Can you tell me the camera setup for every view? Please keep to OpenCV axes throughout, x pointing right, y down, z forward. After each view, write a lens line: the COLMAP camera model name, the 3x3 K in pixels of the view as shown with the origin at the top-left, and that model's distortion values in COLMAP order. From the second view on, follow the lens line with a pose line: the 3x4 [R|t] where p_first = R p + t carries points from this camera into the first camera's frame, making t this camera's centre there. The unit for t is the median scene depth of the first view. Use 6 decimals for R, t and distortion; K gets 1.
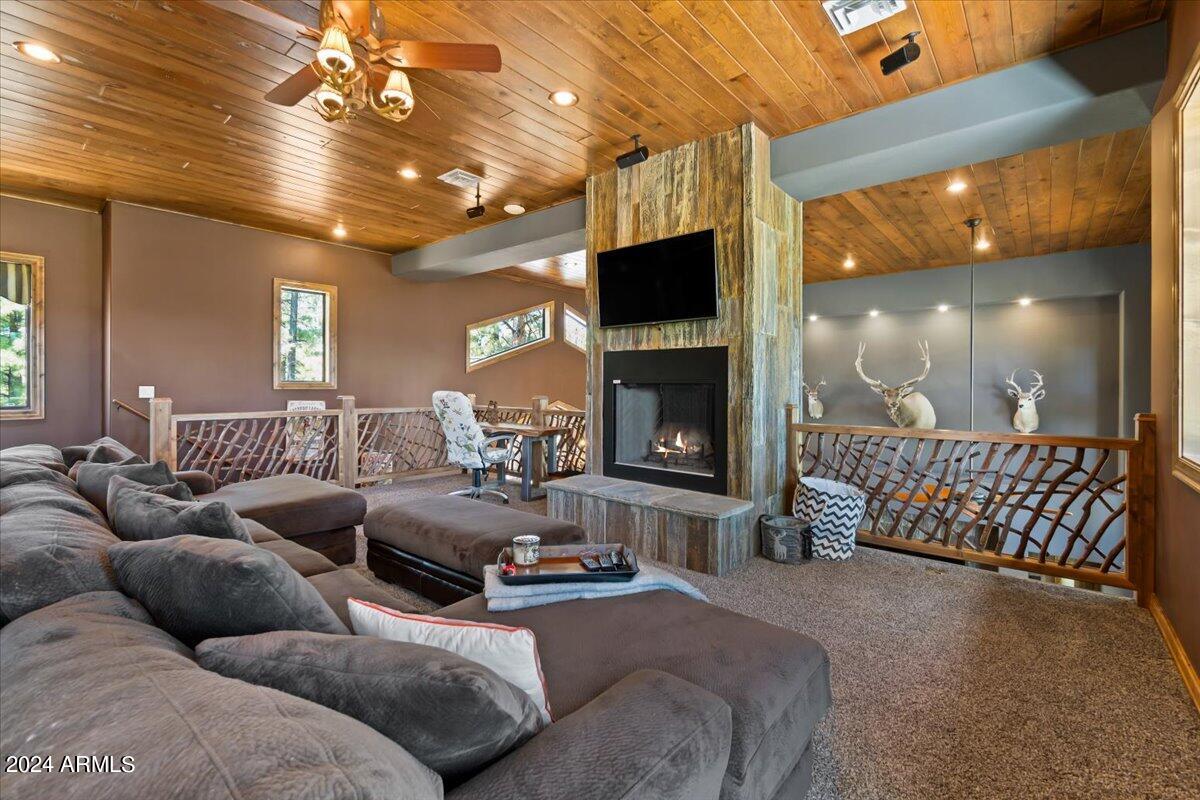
lens RADIAL K [[541.1, 0, 610.8], [0, 541.1, 390.2], [0, 0, 1]] dist [-0.003447, 0.000027]
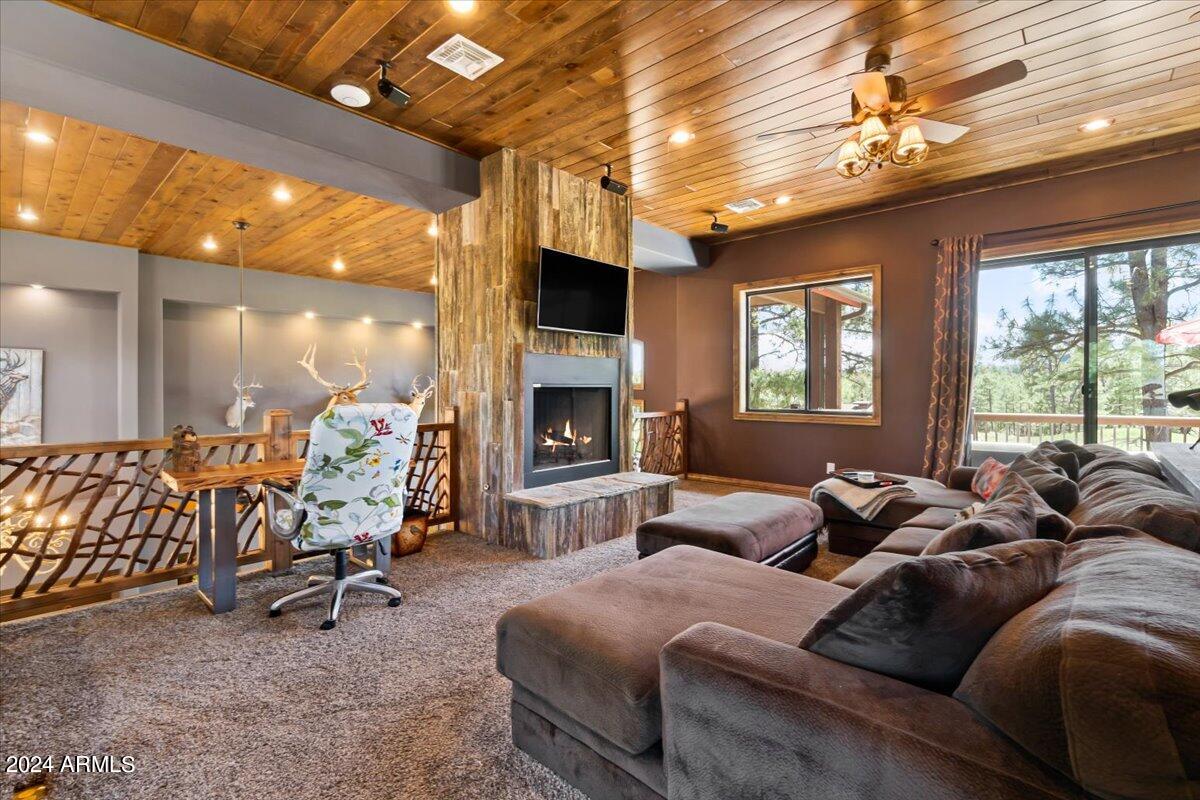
lens RADIAL K [[541.1, 0, 605.0], [0, 541.1, 397.5], [0, 0, 1]] dist [-0.003447, 0.000027]
pose [[0.022504, -0.020408, 0.999538, -0.951494], [0.008750, 0.999757, 0.020216, -0.012777], [-0.999708, 0.008292, 0.022677, 0.869895]]
